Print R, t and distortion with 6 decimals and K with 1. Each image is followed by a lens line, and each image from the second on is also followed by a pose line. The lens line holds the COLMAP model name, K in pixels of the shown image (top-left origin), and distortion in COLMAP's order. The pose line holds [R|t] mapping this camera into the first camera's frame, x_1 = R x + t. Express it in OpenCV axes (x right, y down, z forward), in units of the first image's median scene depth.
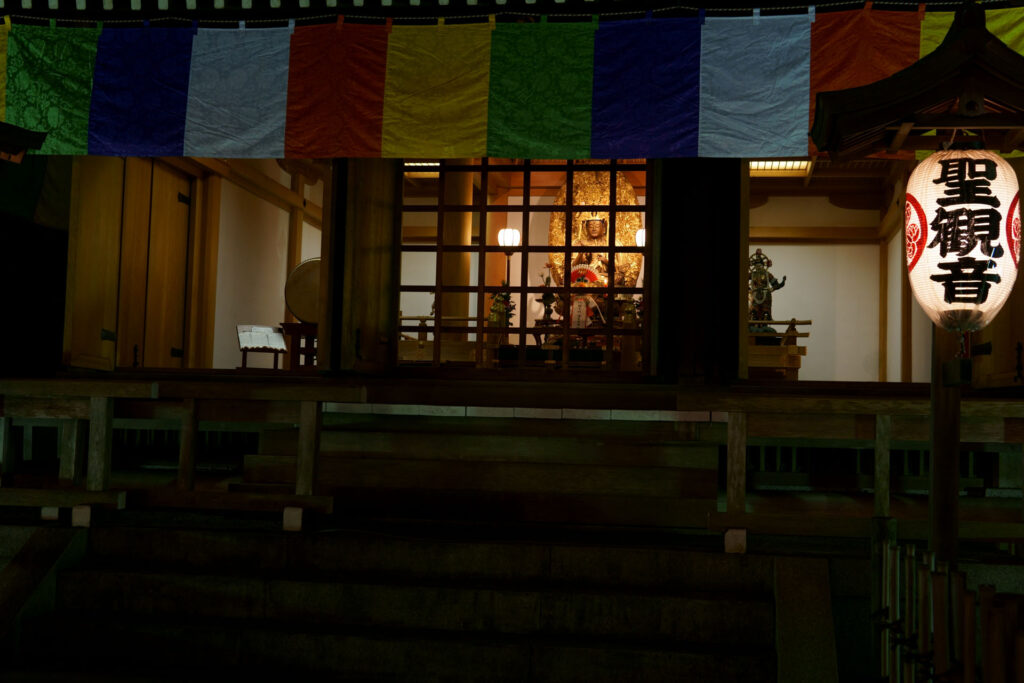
lens RADIAL K [[1337.5, 0, 508.3], [0, 1337.5, 347.6], [0, 0, 1]] dist [0.006490, 0.000000]
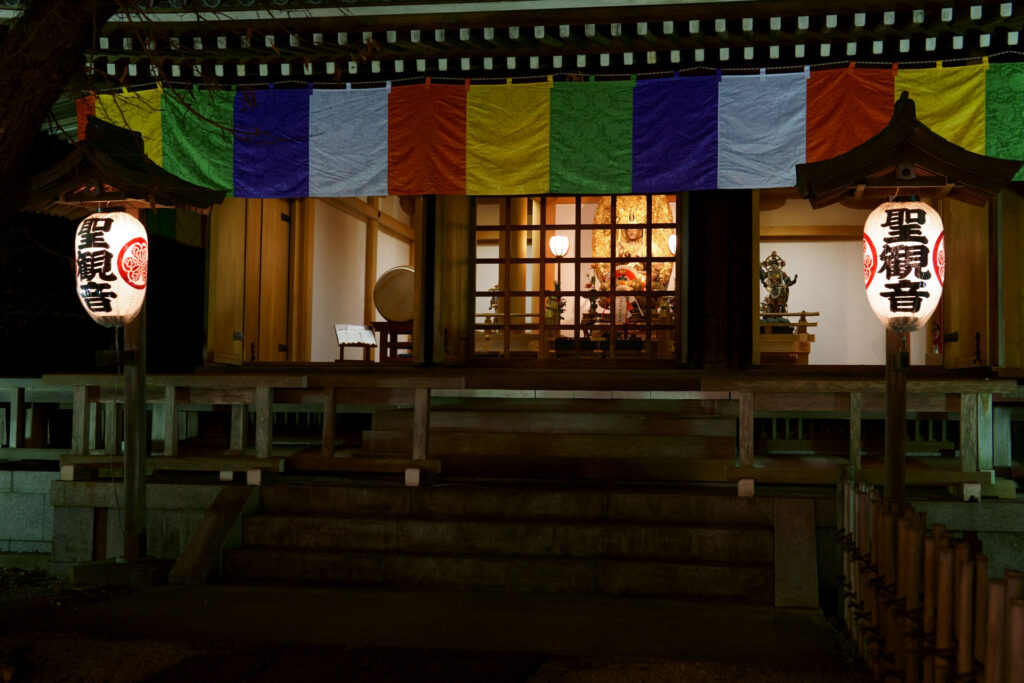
lens RADIAL K [[1337.5, 0, 509.3], [0, 1337.5, 347.4], [0, 0, 1]] dist [0.006490, 0.000000]
pose [[0.999562, -0.015594, -0.025138, -0.023757], [0.015949, 0.999775, 0.014000, -0.014334], [0.024914, -0.014395, 0.999586, -0.259373]]
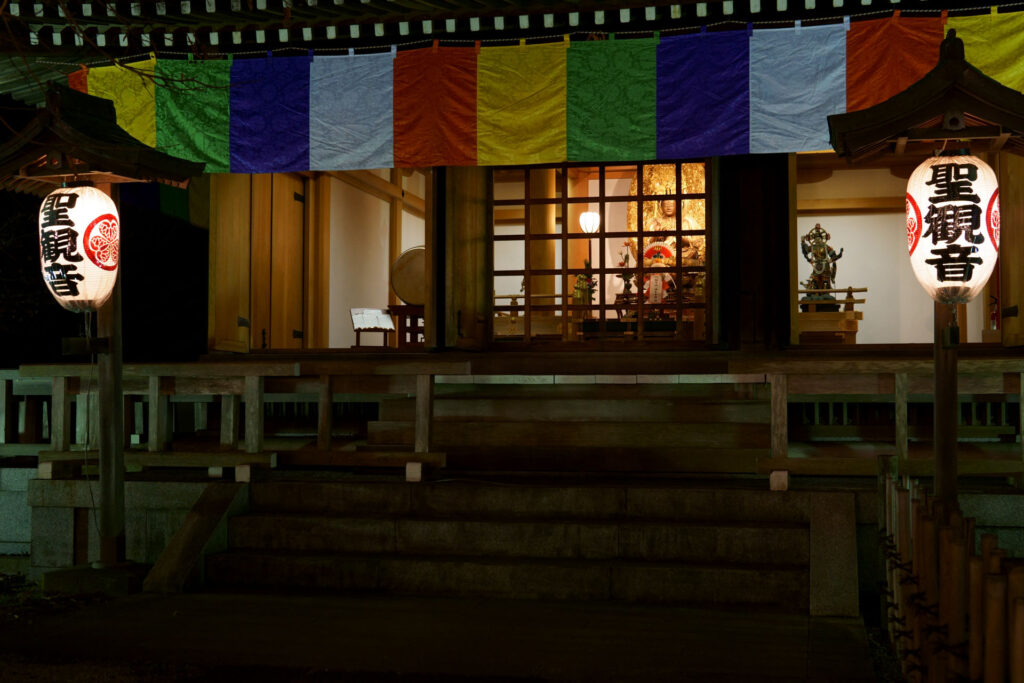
lens RADIAL K [[1337.5, 0, 509.0], [0, 1337.5, 347.2], [0, 0, 1]] dist [0.006490, 0.000000]
pose [[0.997322, -0.028897, -0.067188, 0.008210], [0.030524, 0.999262, 0.023311, -0.008778], [0.066465, -0.025299, 0.997468, -0.164332]]
